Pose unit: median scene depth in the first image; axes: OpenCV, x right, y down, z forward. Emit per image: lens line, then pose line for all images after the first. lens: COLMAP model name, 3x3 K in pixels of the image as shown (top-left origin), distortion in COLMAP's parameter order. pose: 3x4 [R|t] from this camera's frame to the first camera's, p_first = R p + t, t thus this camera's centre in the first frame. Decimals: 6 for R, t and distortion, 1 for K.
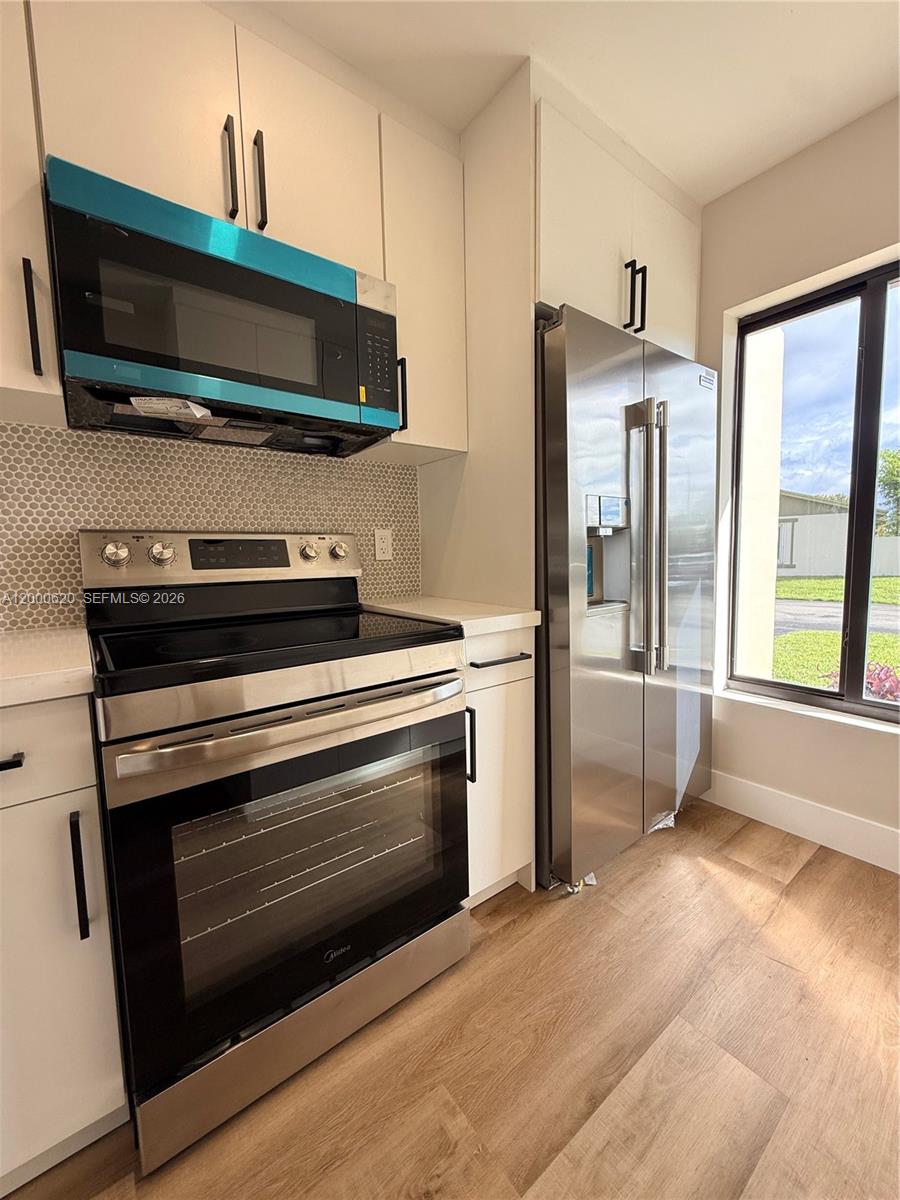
lens RADIAL K [[478.2, 0, 452.9], [0, 478.2, 597.0], [0, 0, 1]] dist [0.000492, 0.000211]
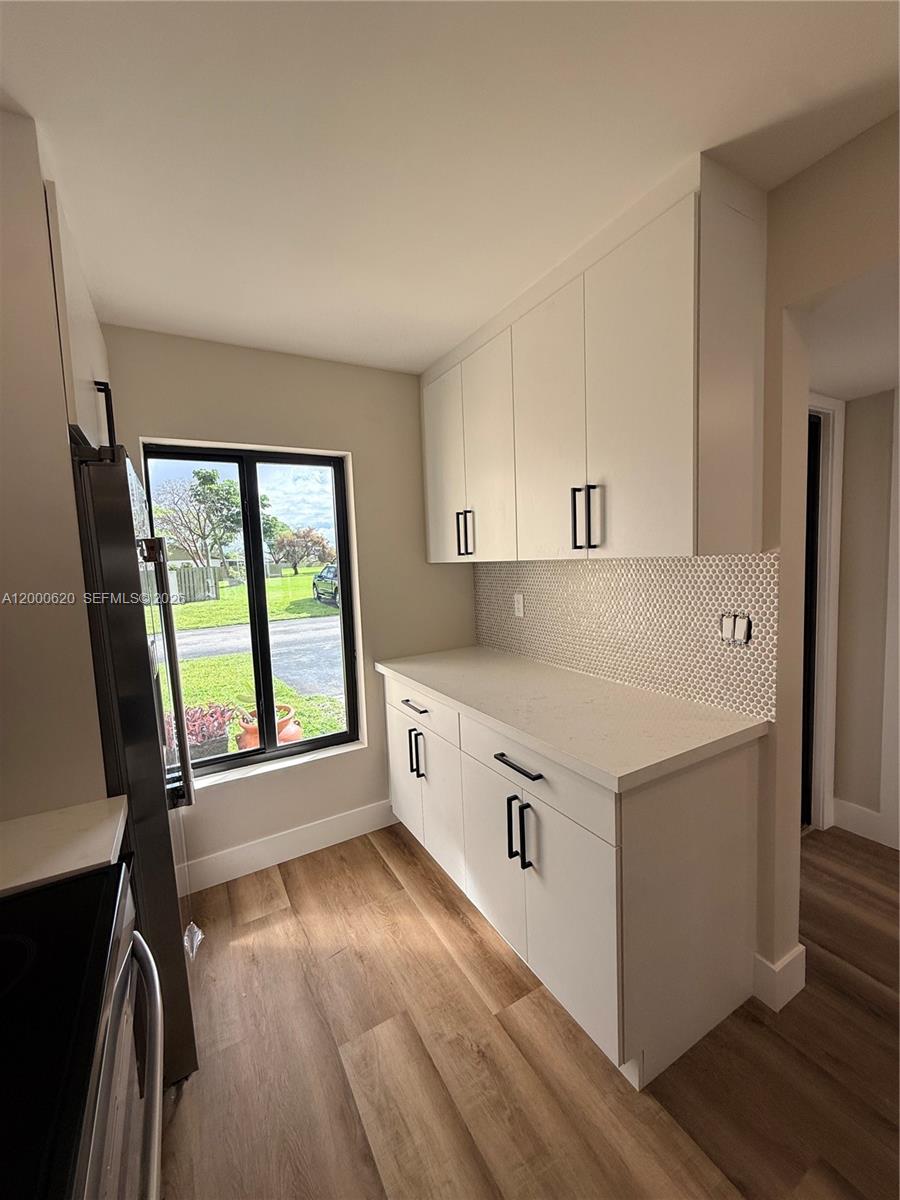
lens RADIAL K [[480.2, 0, 450.7], [0, 480.2, 598.5], [0, 0, 1]] dist [0.002780, 0.000162]
pose [[0.141593, -0.075558, 0.987037, -0.487717], [0.132971, 0.989498, 0.056671, -0.258205], [-0.980954, 0.123223, 0.150153, 0.257491]]
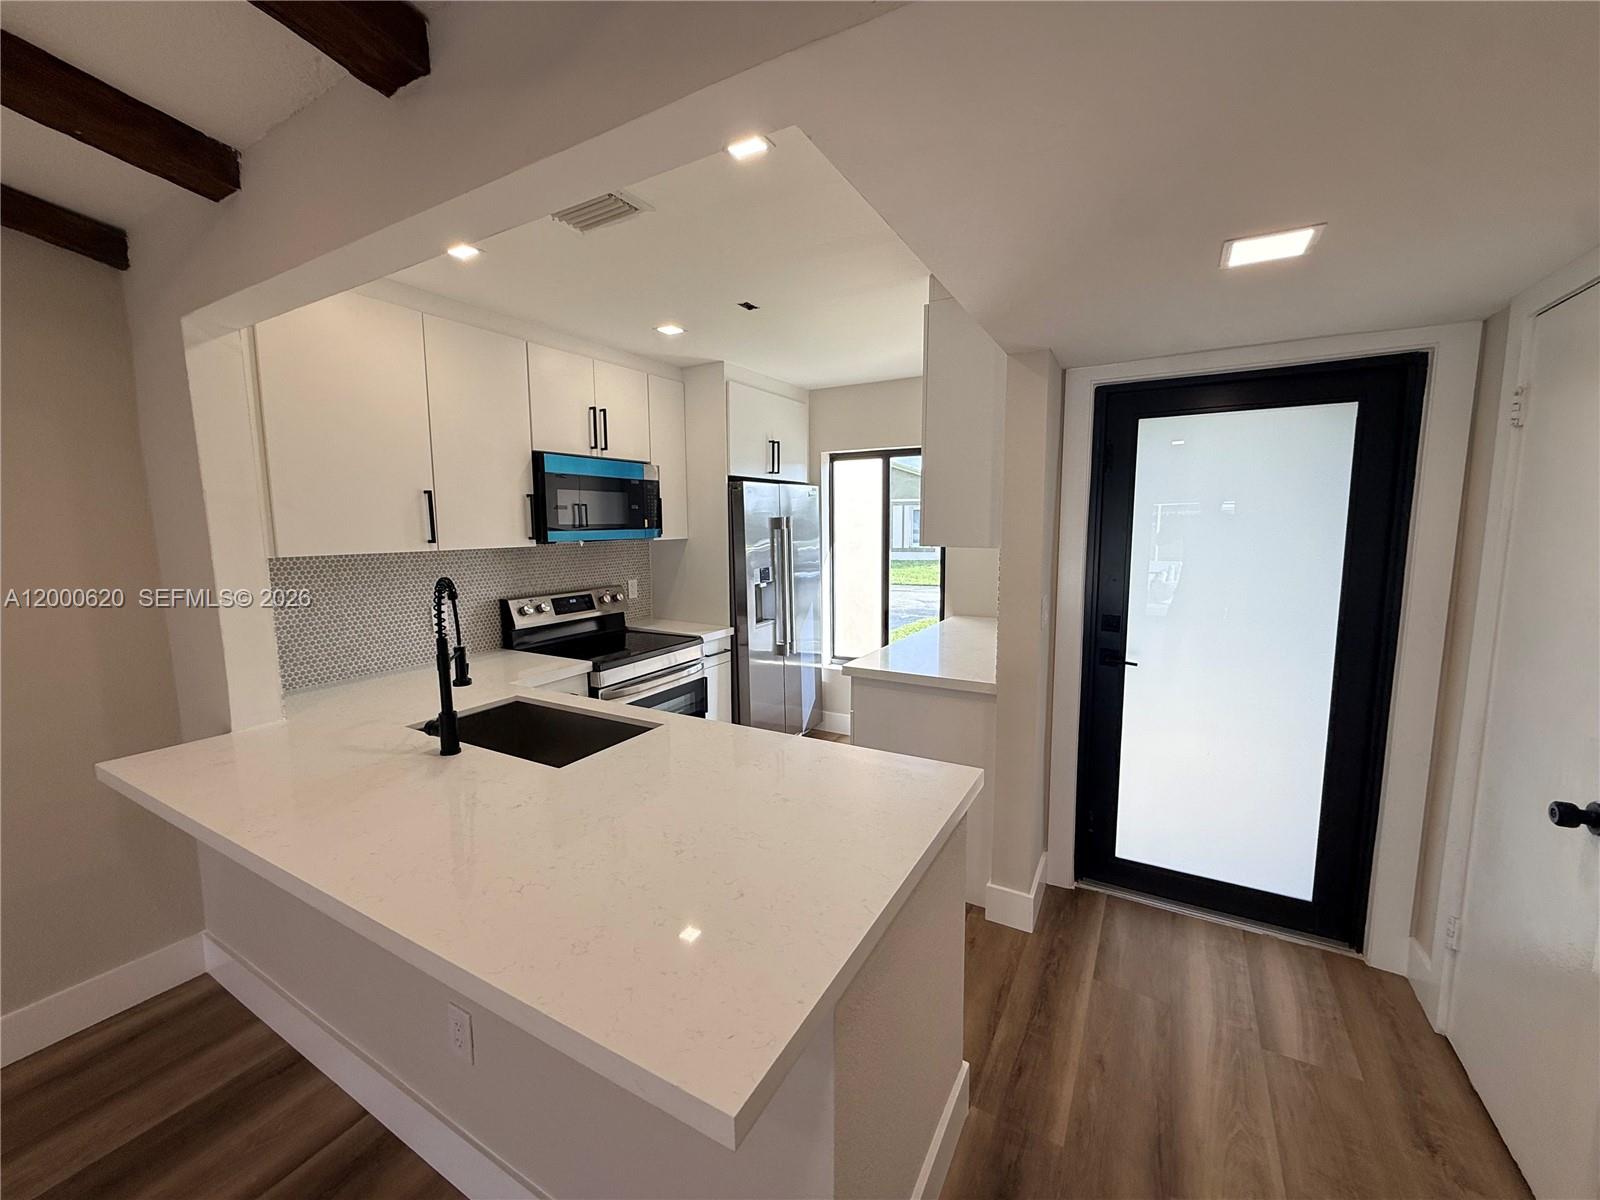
lens RADIAL K [[637.6, 0, 800.0], [0, 637.6, 600.0], [0, 0, 1]] dist [0.000492, 0.000211]
pose [[0.922039, -0.033289, 0.385663, -0.529454], [0.023964, 0.999293, 0.028963, -0.140591], [-0.386354, -0.017463, 0.922185, -1.407624]]
